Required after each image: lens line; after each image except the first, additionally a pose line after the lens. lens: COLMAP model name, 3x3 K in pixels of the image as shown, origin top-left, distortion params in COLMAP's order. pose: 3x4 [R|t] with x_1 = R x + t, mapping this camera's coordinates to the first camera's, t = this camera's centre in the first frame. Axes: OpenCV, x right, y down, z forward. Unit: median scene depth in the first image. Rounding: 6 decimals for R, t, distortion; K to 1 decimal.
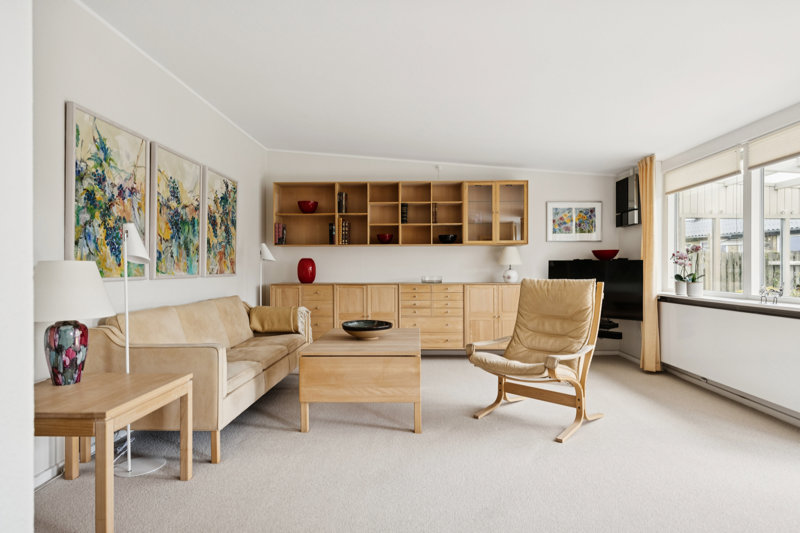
lens RADIAL K [[444.6, 0, 403.6], [0, 444.6, 267.3], [0, 0, 1]] dist [-0.001142, -0.000204]
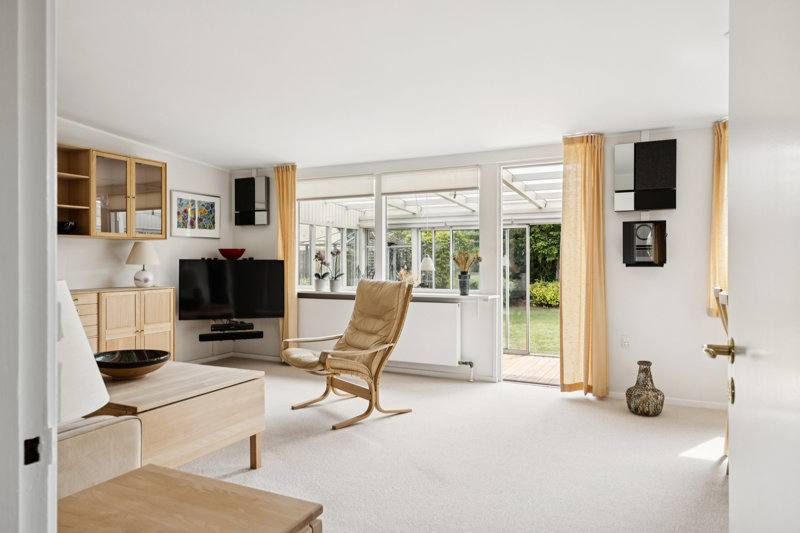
lens RADIAL K [[531.5, 0, 404.0], [0, 531.5, 261.1], [0, 0, 1]] dist [0.002373, -0.000341]
pose [[0.403751, -0.000479, 0.914869, -0.446424], [-0.002764, 0.999995, 0.001743, -0.014739], [-0.914865, -0.003232, 0.403748, 0.189790]]
